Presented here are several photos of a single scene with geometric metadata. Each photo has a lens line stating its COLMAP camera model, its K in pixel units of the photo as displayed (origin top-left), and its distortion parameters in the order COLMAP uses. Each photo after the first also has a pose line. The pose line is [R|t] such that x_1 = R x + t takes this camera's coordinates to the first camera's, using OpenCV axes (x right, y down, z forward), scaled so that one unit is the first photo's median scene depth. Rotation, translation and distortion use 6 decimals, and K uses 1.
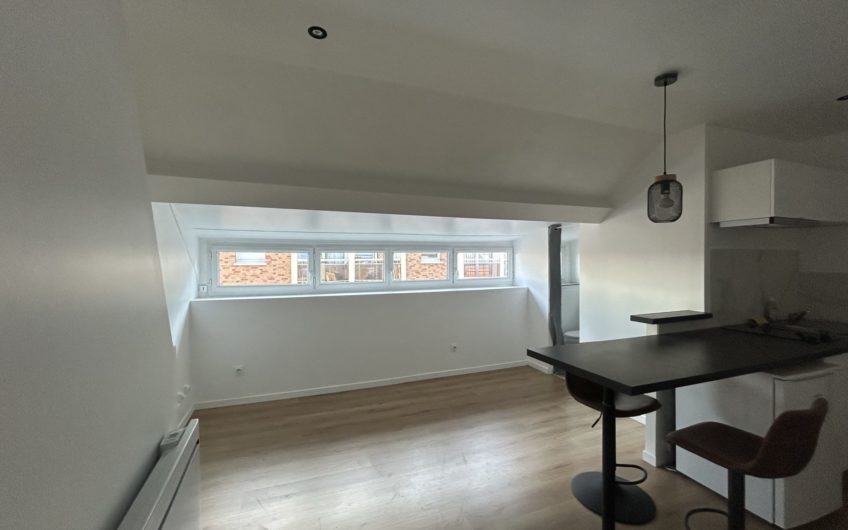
lens RADIAL K [[344.4, 0, 418.5], [0, 344.4, 265.8], [0, 0, 1]] dist [0.000776, 0.000260]
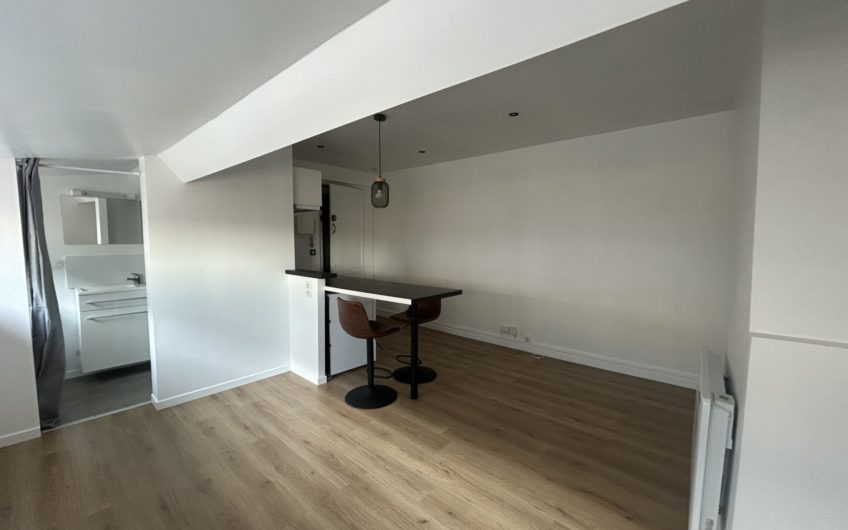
lens RADIAL K [[344.4, 0, 418.5], [0, 344.4, 265.8], [0, 0, 1]] dist [0.000776, 0.000260]
pose [[-0.453614, -0.066910, 0.888683, -0.479064], [0.019502, 0.996194, 0.084959, 0.008901], [-0.890985, 0.055870, -0.450582, 0.916361]]
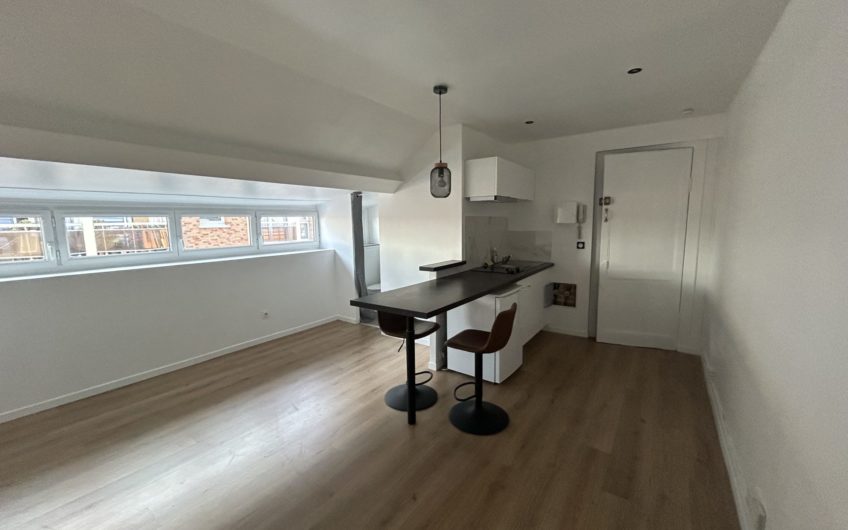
lens RADIAL K [[344.4, 0, 418.5], [0, 344.4, 265.8], [0, 0, 1]] dist [0.000776, 0.000260]
pose [[0.835592, -0.076288, 0.544027, -0.078637], [0.017068, 0.993438, 0.113092, -0.006736], [-0.549085, -0.085214, 0.831411, -0.073718]]
